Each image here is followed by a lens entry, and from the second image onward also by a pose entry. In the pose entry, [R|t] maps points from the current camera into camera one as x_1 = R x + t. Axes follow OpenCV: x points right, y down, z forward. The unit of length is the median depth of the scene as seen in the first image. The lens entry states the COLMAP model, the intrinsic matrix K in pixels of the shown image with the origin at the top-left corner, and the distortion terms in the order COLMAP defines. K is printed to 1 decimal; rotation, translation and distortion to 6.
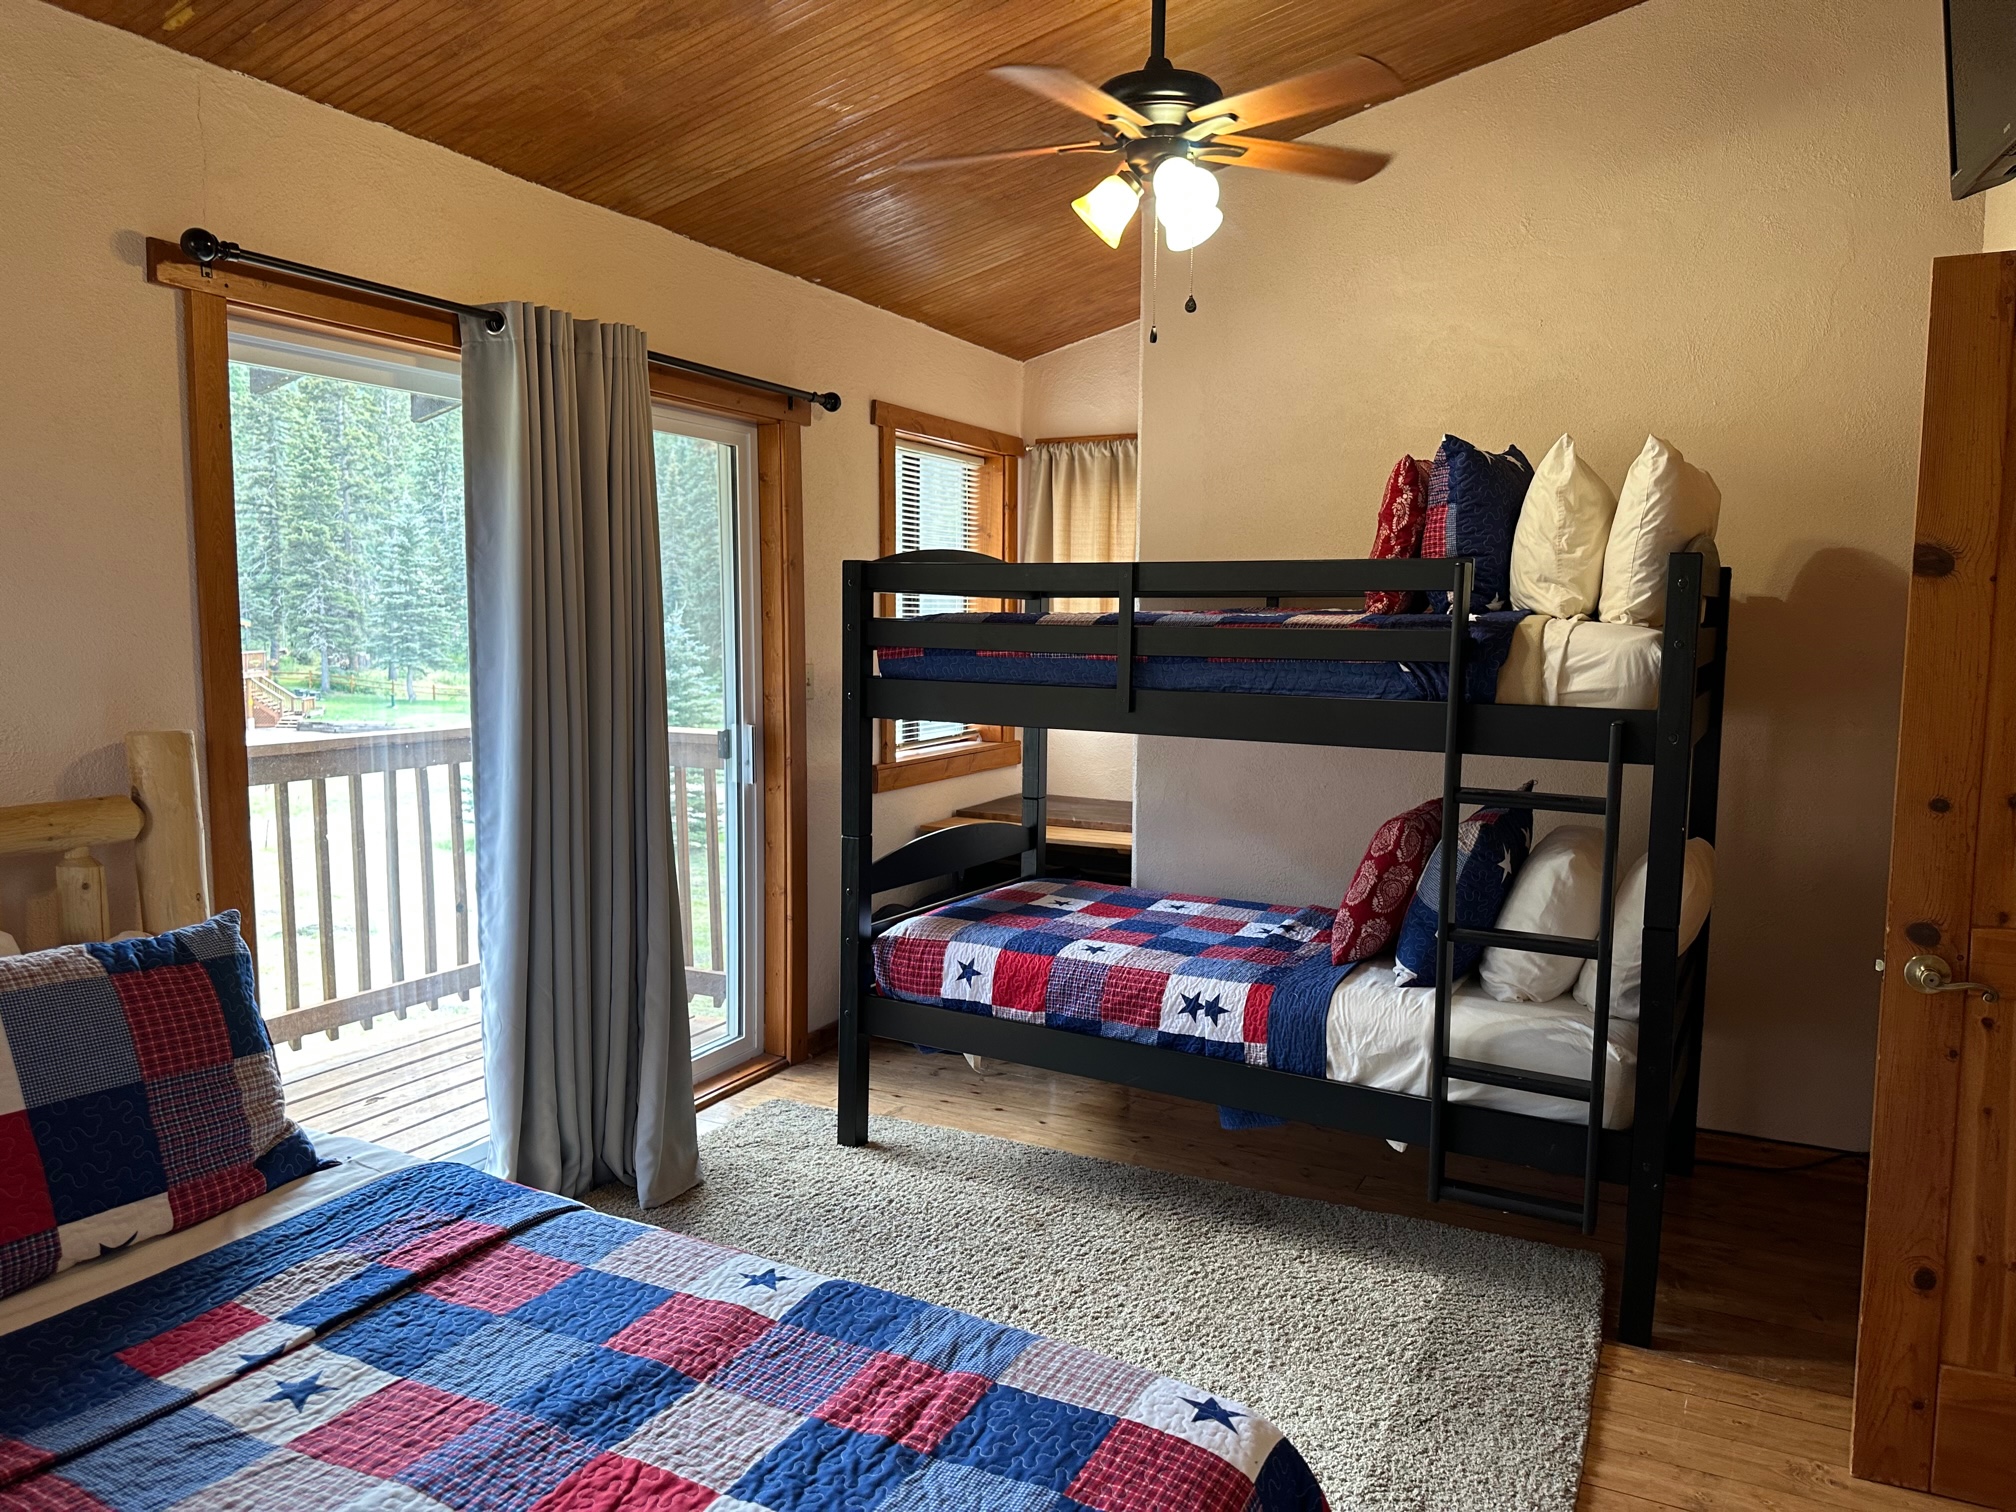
lens RADIAL K [[1407.8, 0, 1013.3], [0, 1407.8, 760.3], [0, 0, 1]] dist [0.079849, -0.103868]
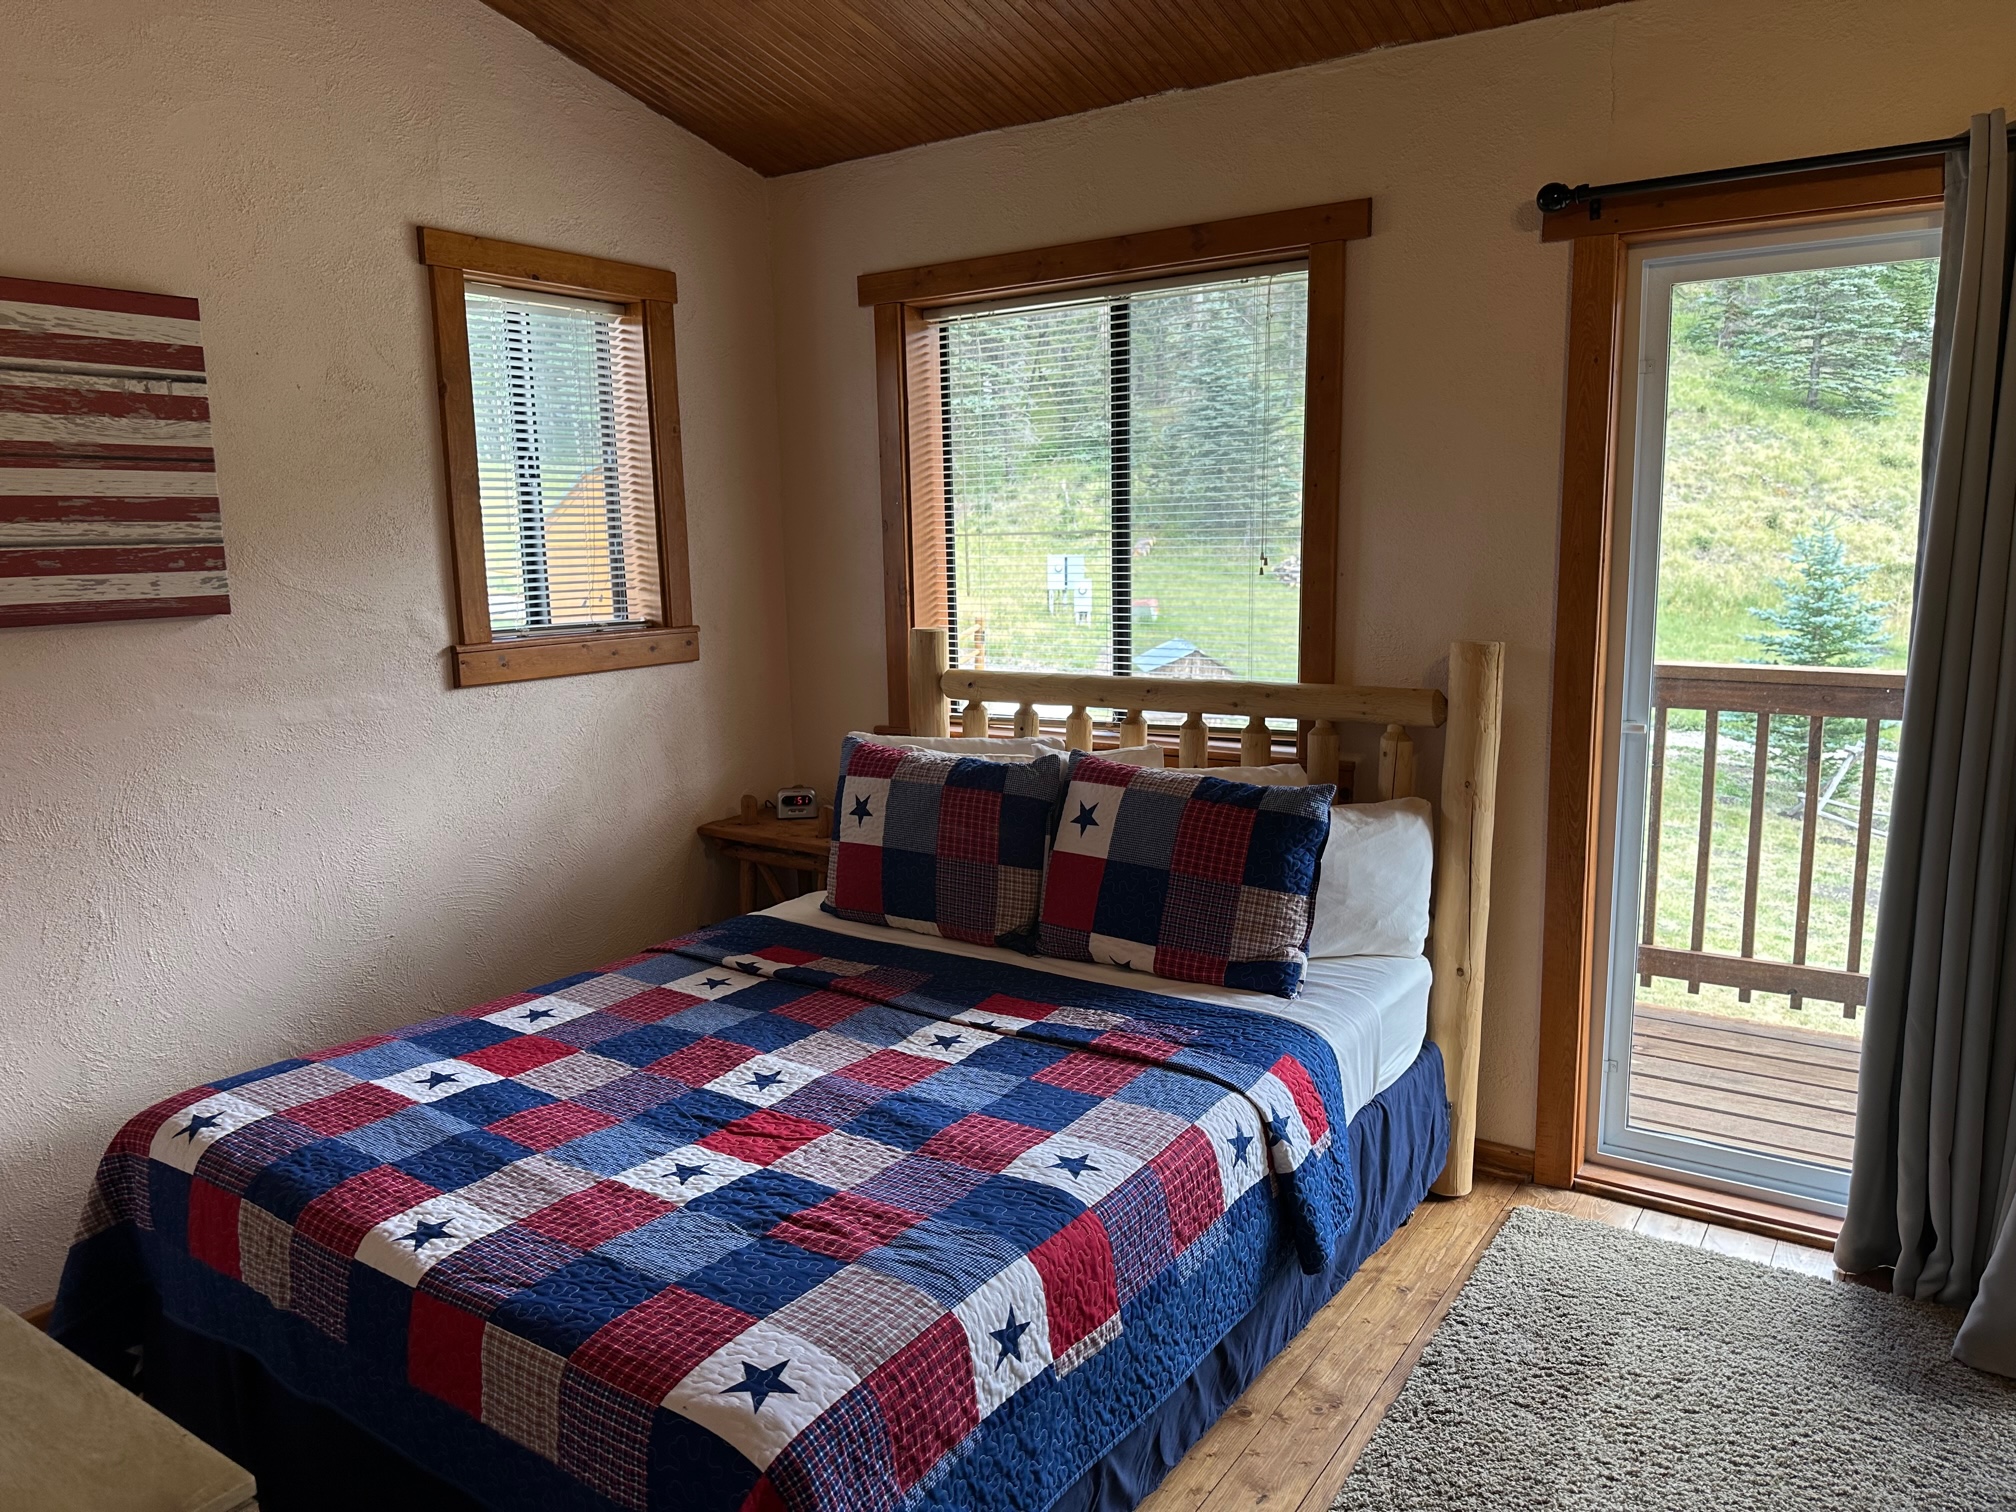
lens RADIAL K [[1407.8, 0, 1024.6], [0, 1407.8, 765.1], [0, 0, 1]] dist [0.079849, -0.103868]
pose [[-0.112516, 0.164745, -0.979897, 0.954922], [-0.089264, 0.980497, 0.175096, -0.144723], [0.989632, 0.107170, -0.095616, 1.150286]]
